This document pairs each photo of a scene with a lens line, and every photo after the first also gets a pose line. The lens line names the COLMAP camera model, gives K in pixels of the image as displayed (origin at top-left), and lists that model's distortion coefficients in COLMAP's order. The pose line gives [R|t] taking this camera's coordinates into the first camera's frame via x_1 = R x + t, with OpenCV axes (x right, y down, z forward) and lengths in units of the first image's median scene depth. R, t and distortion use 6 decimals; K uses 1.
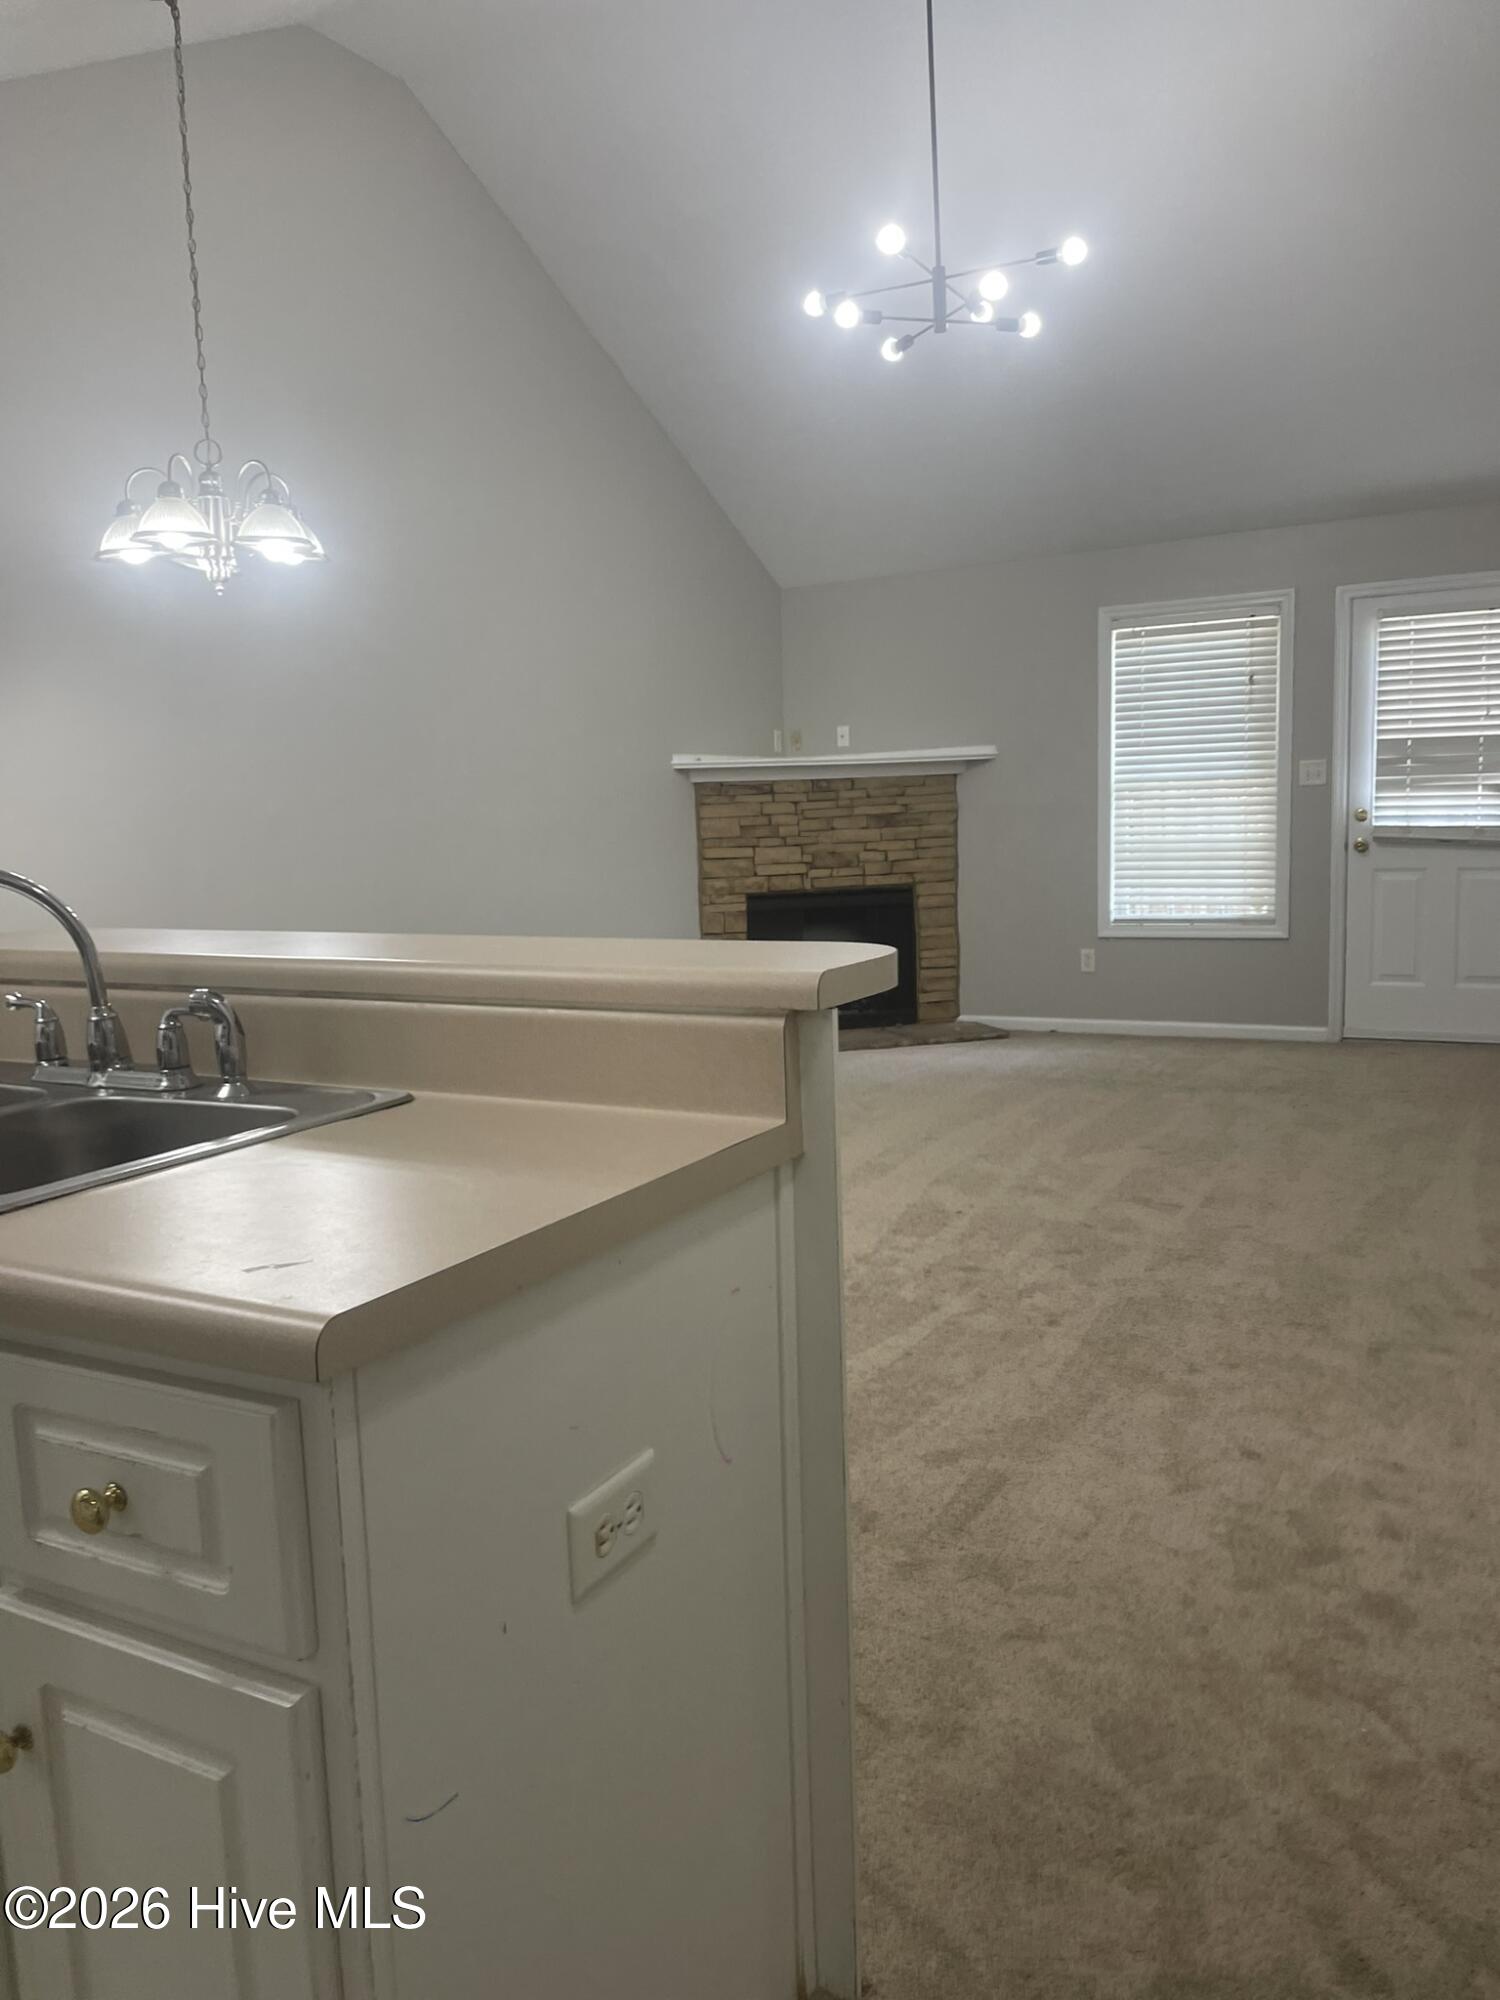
lens RADIAL K [[1485.1, 0, 764.3], [0, 1485.1, 1012.2], [0, 0, 1]] dist [0.055359, -0.076426]
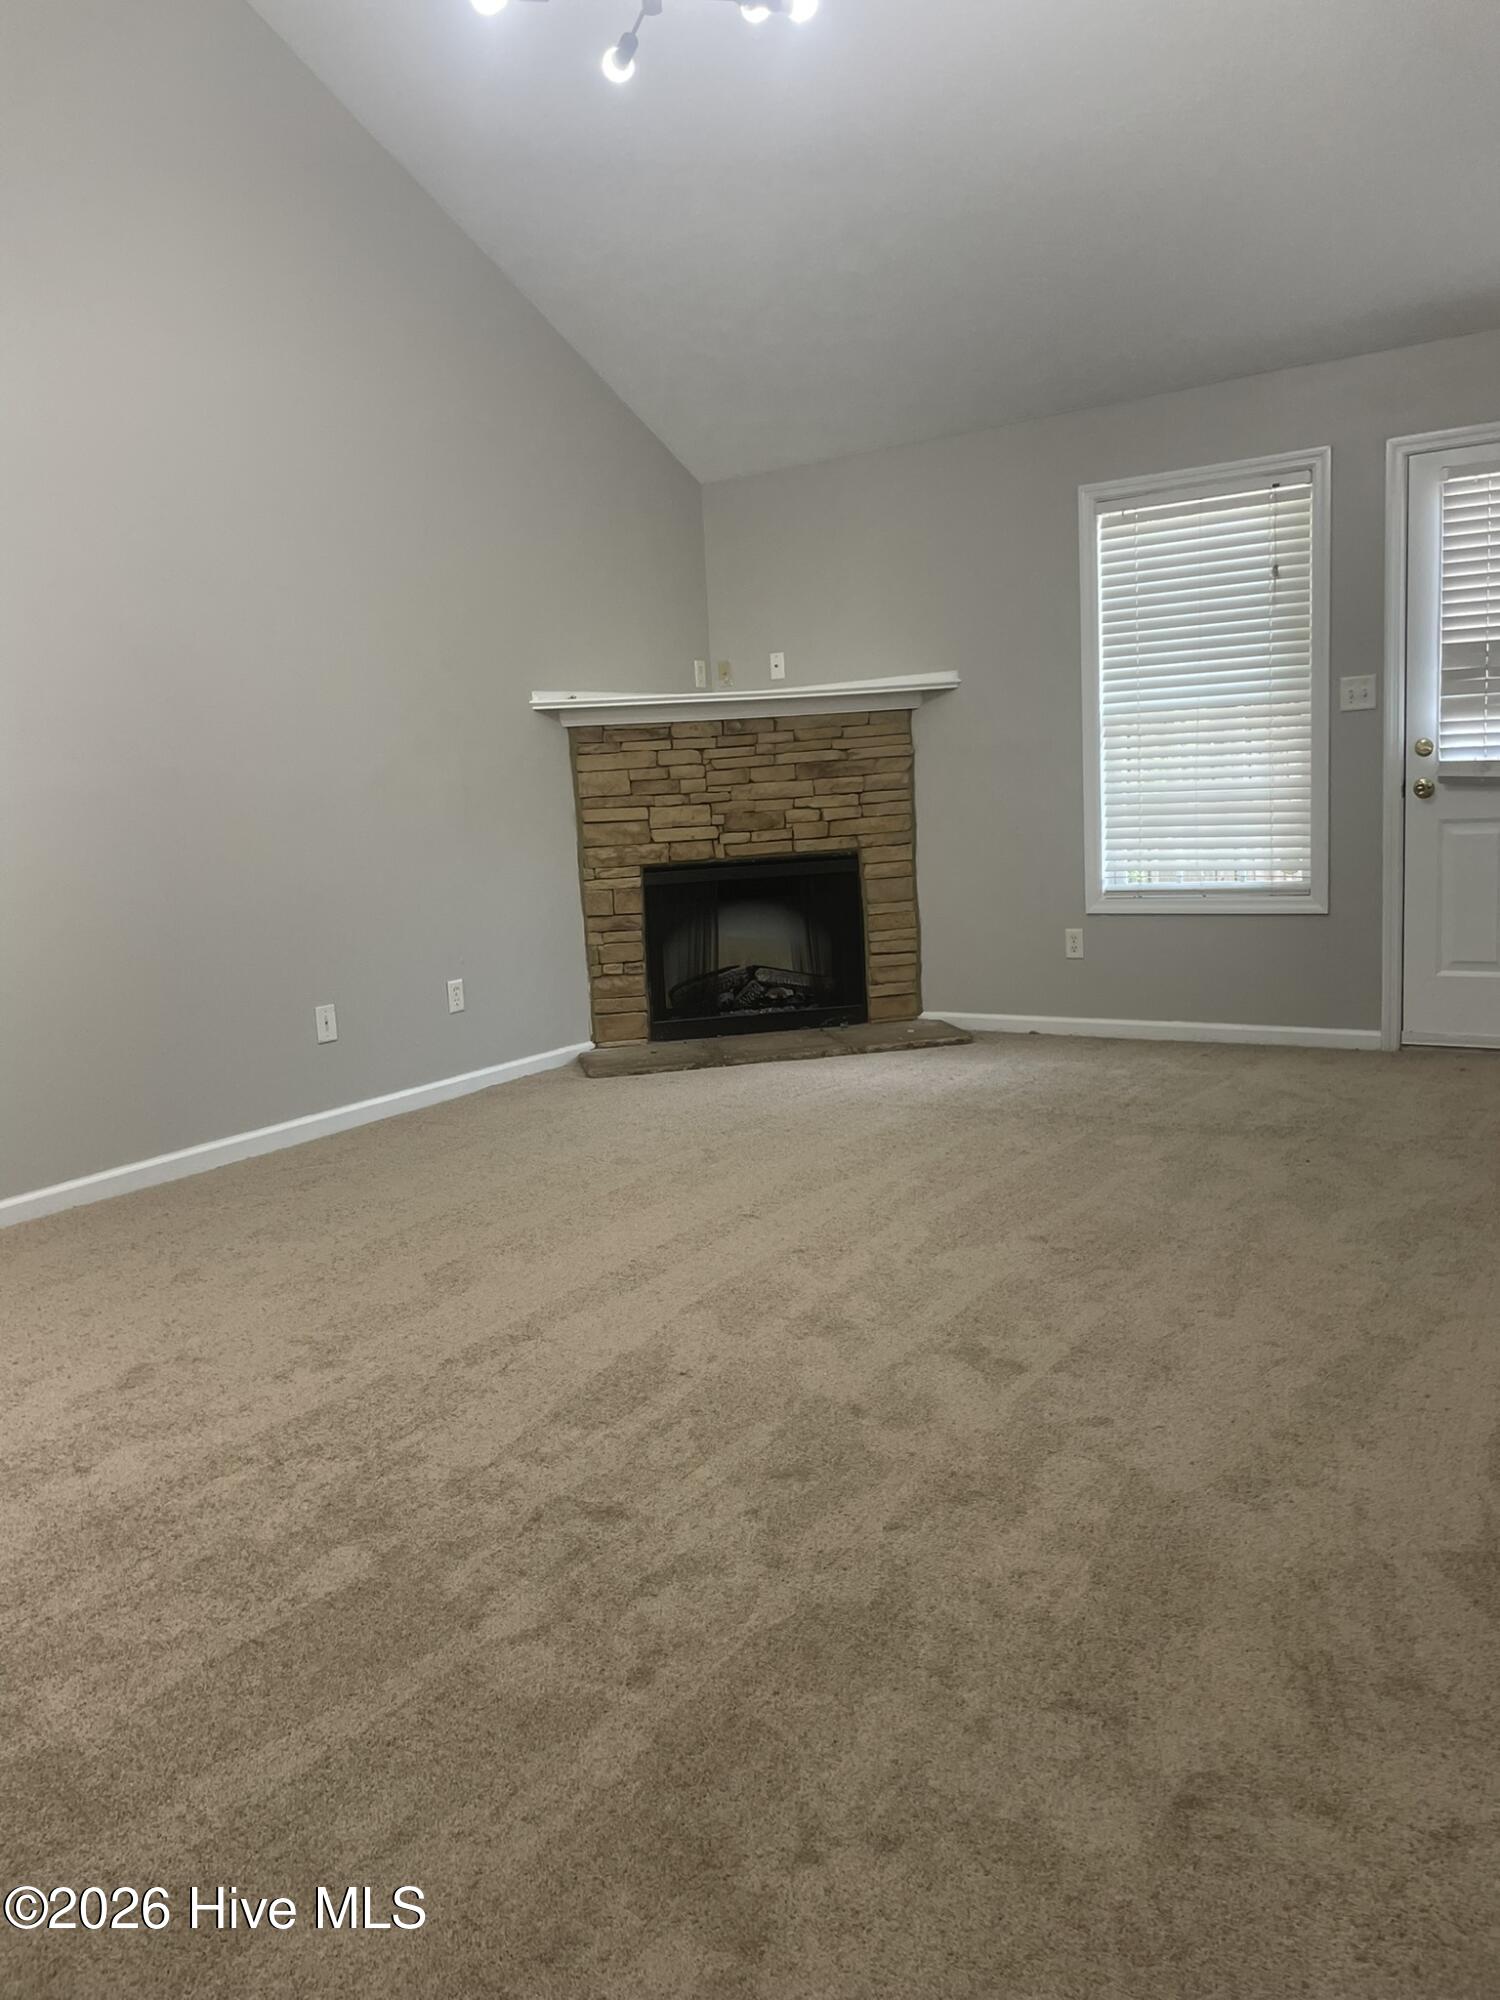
lens RADIAL K [[1543.0, 0, 750.0], [0, 1543.0, 1000.0], [0, 0, 1]] dist [0.088649, -0.110314]
pose [[0.996549, -0.009235, -0.082487, 0.117180], [0.010727, 0.999786, 0.017661, -0.021639], [0.082306, -0.018485, 0.996436, 0.177492]]
